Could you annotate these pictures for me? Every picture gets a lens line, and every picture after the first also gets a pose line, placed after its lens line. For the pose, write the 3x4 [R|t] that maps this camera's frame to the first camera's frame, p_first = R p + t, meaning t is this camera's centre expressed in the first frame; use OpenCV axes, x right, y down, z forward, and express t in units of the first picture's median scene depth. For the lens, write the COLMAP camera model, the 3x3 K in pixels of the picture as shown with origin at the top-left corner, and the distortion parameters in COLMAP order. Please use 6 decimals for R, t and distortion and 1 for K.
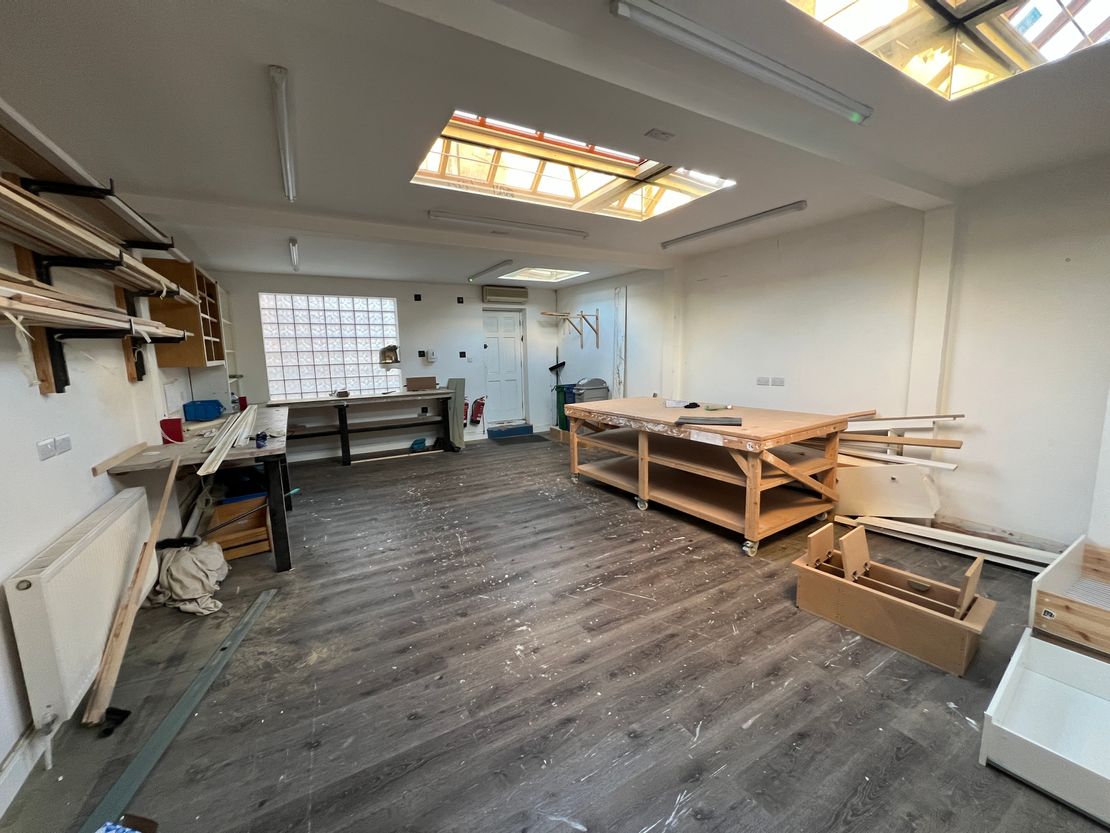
lens RADIAL K [[440.9, 0, 548.7], [0, 440.9, 411.7], [0, 0, 1]] dist [0.000362, -0.000372]
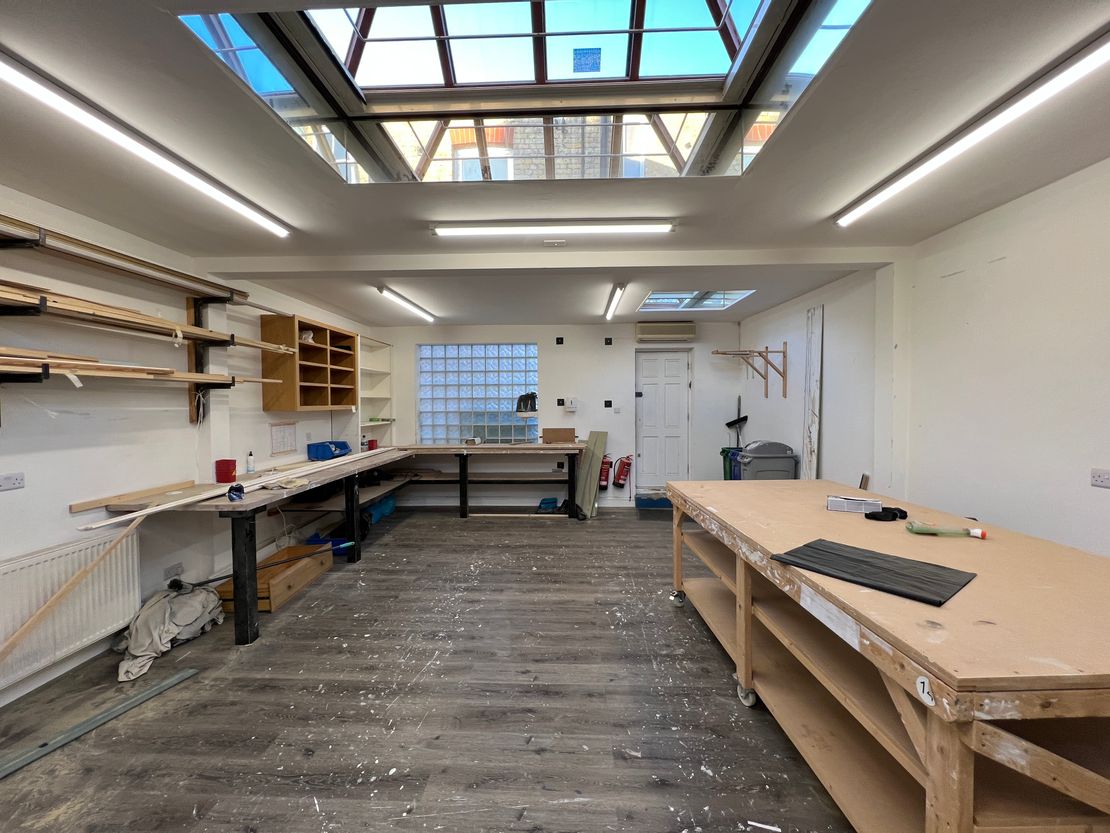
lens RADIAL K [[440.9, 0, 550.2], [0, 440.9, 411.8], [0, 0, 1]] dist [0.000362, -0.000372]
pose [[0.848608, 0.027939, -0.528284, 0.233624], [-0.084697, 0.992898, -0.083541, -0.049240], [0.522198, 0.115638, 0.844948, 0.326577]]
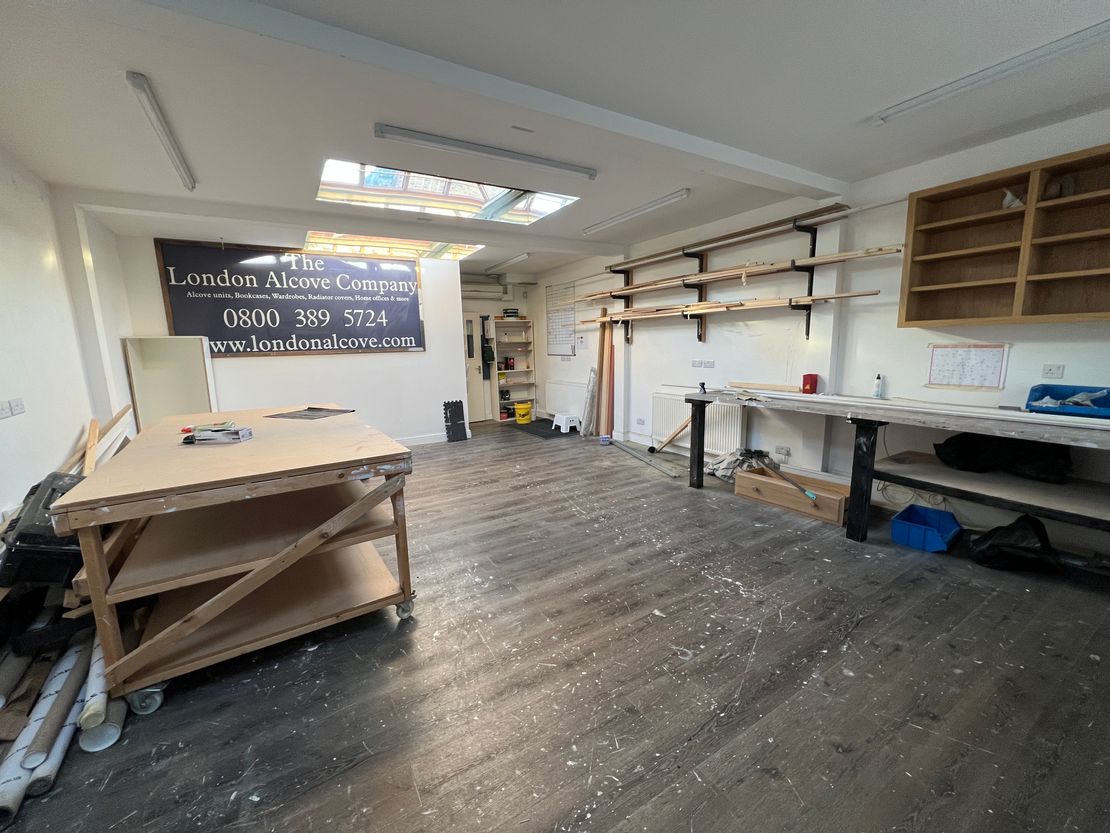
lens RADIAL K [[440.9, 0, 551.1], [0, 440.9, 416.0], [0, 0, 1]] dist [0.000362, -0.000372]
pose [[-0.998238, 0.056390, -0.018444, -0.093526], [0.048282, 0.952771, 0.299828, -0.169569], [0.034480, 0.298409, -0.953815, 1.384770]]
